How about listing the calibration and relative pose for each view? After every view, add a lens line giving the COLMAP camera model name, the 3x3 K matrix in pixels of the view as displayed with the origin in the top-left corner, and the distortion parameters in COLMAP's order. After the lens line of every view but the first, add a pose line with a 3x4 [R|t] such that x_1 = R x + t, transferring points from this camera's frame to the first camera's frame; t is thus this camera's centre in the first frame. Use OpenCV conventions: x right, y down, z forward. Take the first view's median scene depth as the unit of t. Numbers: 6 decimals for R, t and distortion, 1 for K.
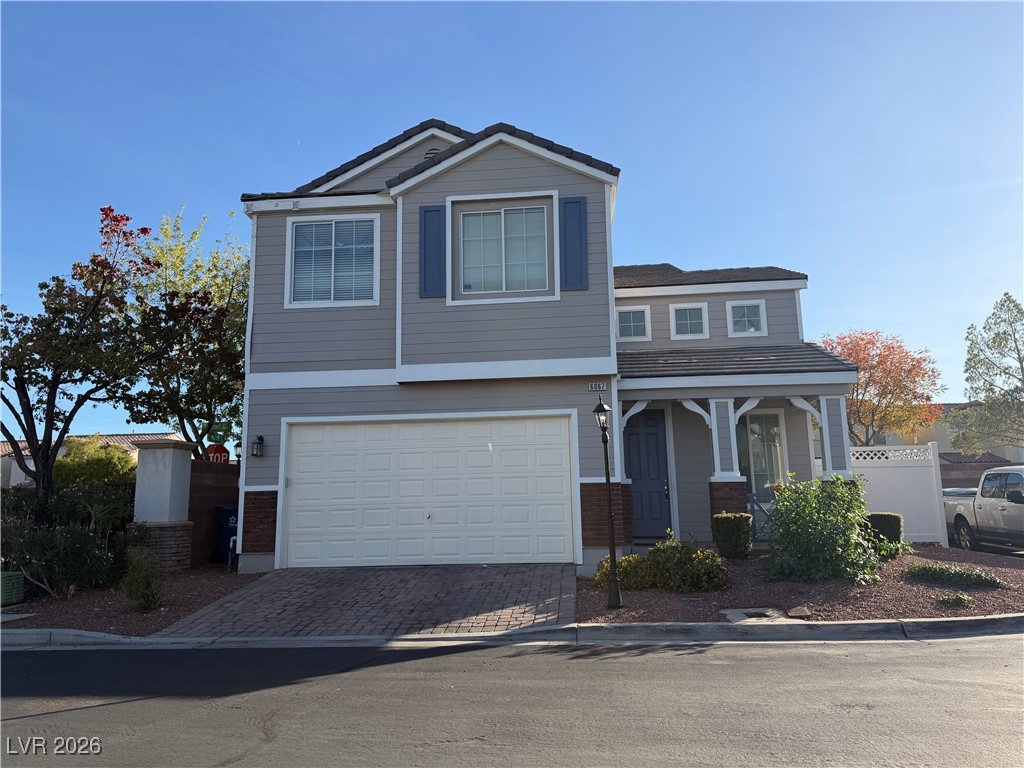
lens RADIAL K [[723.2, 0, 517.3], [0, 723.2, 385.8], [0, 0, 1]] dist [0.126774, -0.187386]
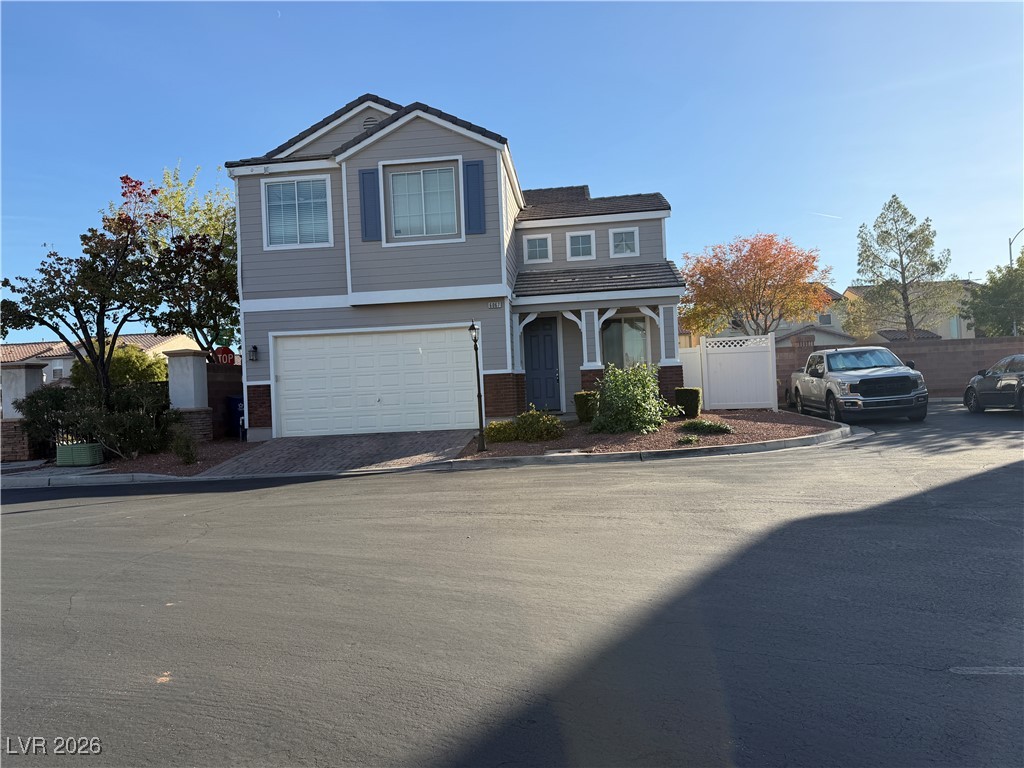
lens RADIAL K [[712.4, 0, 512.0], [0, 712.4, 384.0], [0, 0, 1]] dist [0.138208, -0.230021]
pose [[0.999563, -0.027746, -0.010212, 0.144299], [0.028985, 0.987732, 0.153443, -0.054249], [0.005829, -0.153672, 0.988105, -0.348838]]
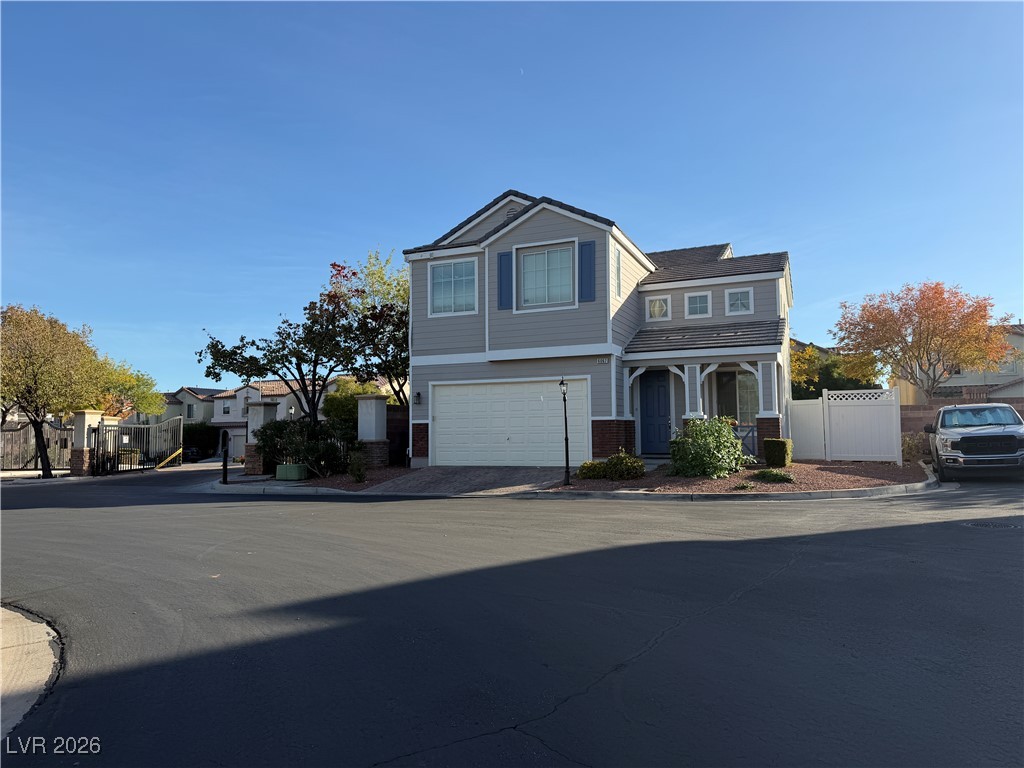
lens RADIAL K [[712.4, 0, 512.0], [0, 712.4, 384.0], [0, 0, 1]] dist [0.138208, -0.230021]
pose [[0.951037, -0.014067, -0.308756, 0.385236], [0.044506, 0.994785, 0.091767, -0.096521], [0.305856, -0.101016, 0.946704, -0.540782]]
